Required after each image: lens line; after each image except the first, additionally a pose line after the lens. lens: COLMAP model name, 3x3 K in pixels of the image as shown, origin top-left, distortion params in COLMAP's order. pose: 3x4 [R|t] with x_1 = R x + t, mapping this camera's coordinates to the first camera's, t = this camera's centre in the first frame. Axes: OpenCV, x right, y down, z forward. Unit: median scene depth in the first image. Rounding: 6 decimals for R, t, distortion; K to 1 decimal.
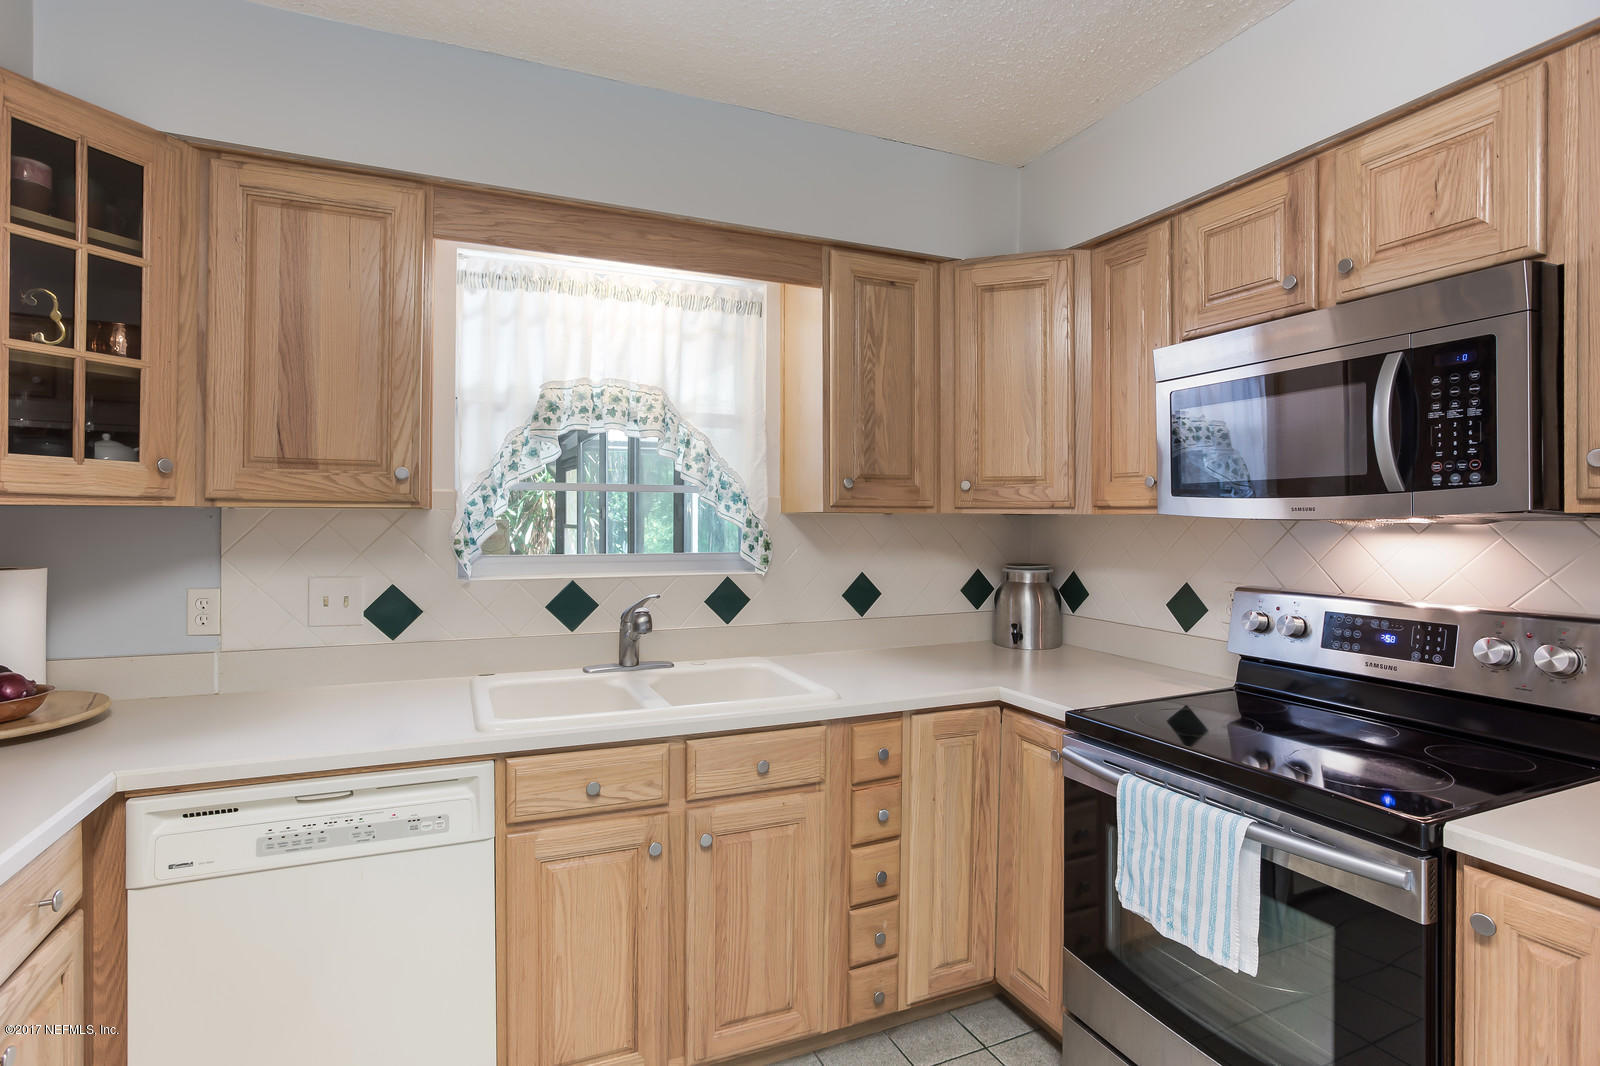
lens RADIAL K [[810.7, 0, 807.6], [0, 810.7, 517.7], [0, 0, 1]] dist [-0.051911, 0.025100]
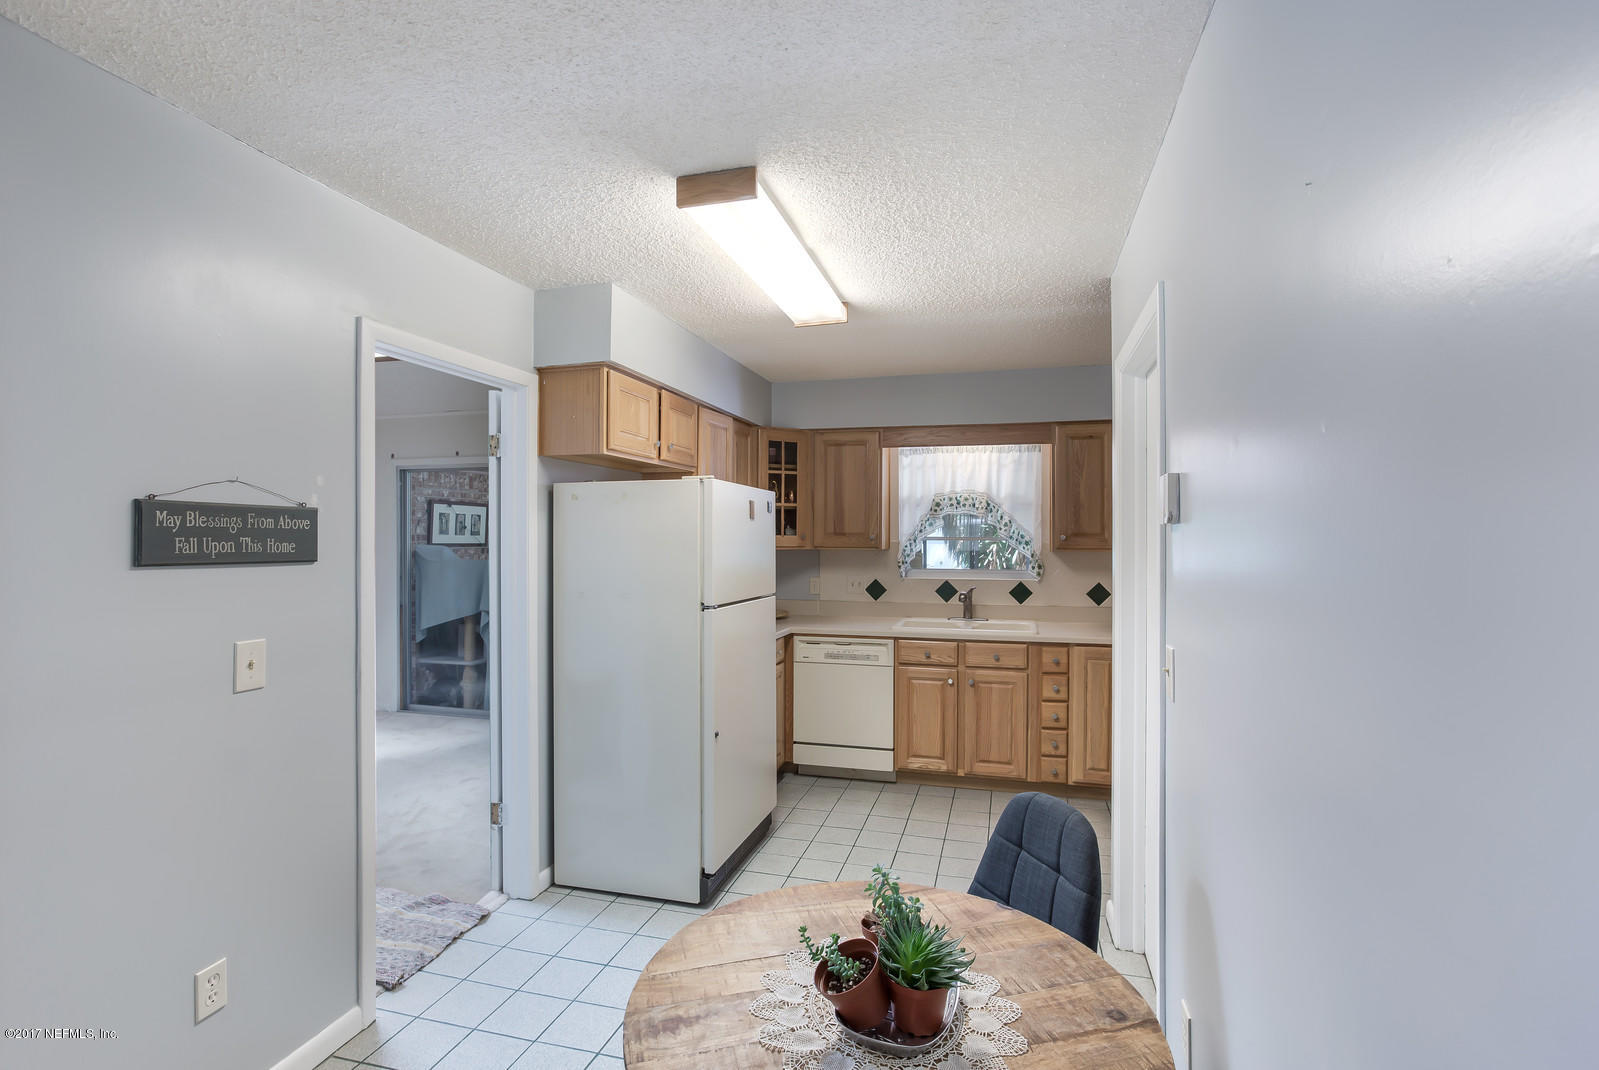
lens RADIAL K [[790.8, 0, 799.5], [0, 790.8, 535.0], [0, 0, 1]] dist [-0.003913, 0.000306]
pose [[0.766085, -0.002403, -0.642735, 1.026207], [0.001056, 0.999996, -0.002479, -0.055293], [0.642738, 0.001221, 0.766085, -1.214393]]
